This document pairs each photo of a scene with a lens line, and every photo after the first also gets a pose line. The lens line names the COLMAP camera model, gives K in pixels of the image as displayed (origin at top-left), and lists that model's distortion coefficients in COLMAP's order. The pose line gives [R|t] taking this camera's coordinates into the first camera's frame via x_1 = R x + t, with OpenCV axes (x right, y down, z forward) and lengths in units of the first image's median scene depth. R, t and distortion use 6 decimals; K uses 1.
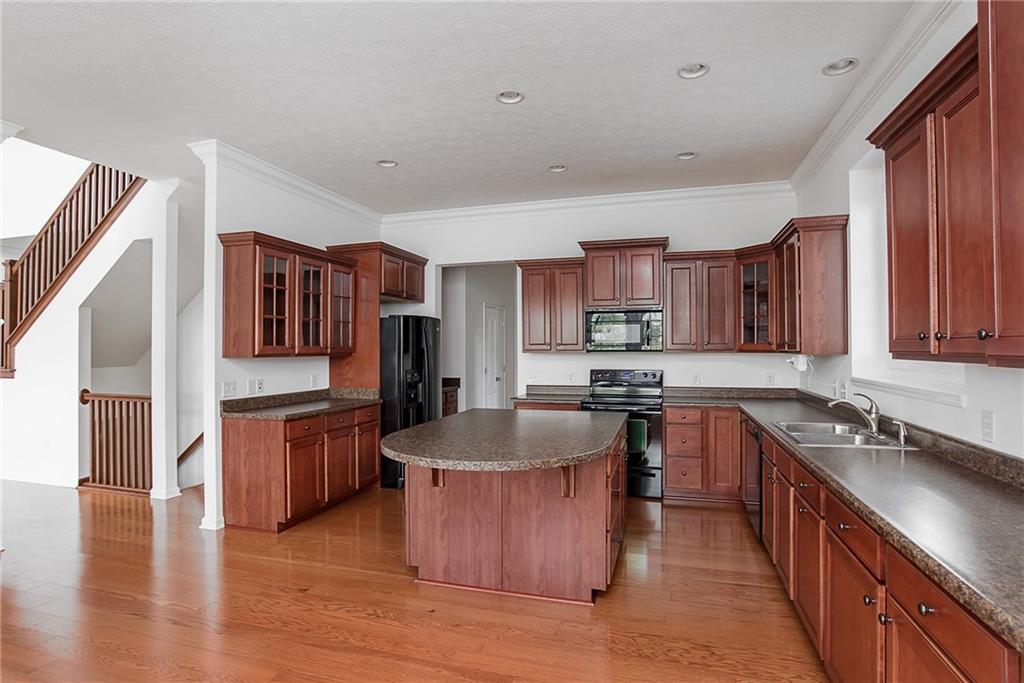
lens RADIAL K [[522.4, 0, 511.9], [0, 522.4, 342.7], [0, 0, 1]] dist [-0.027515, 0.000594]
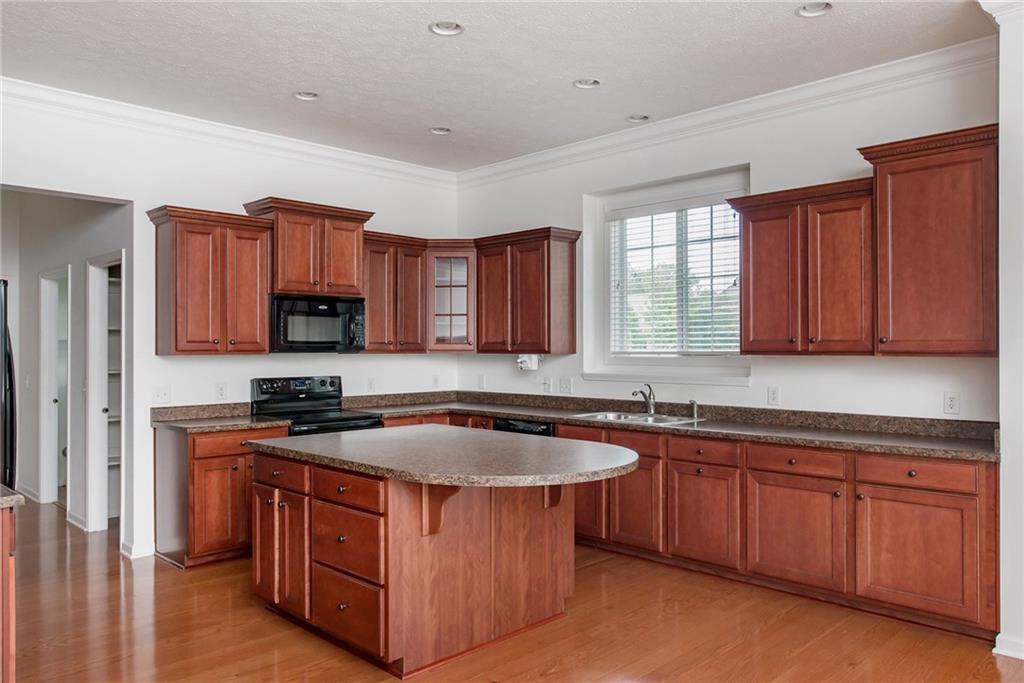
lens RADIAL K [[760.0, 0, 511.7], [0, 760.0, 344.3], [0, 0, 1]] dist [0.013423, 0.001670]
pose [[0.464991, 0.009722, 0.885262, -0.813016], [-0.009120, 0.999939, -0.006190, 0.012040], [-0.885268, -0.005195, 0.465052, 0.315513]]
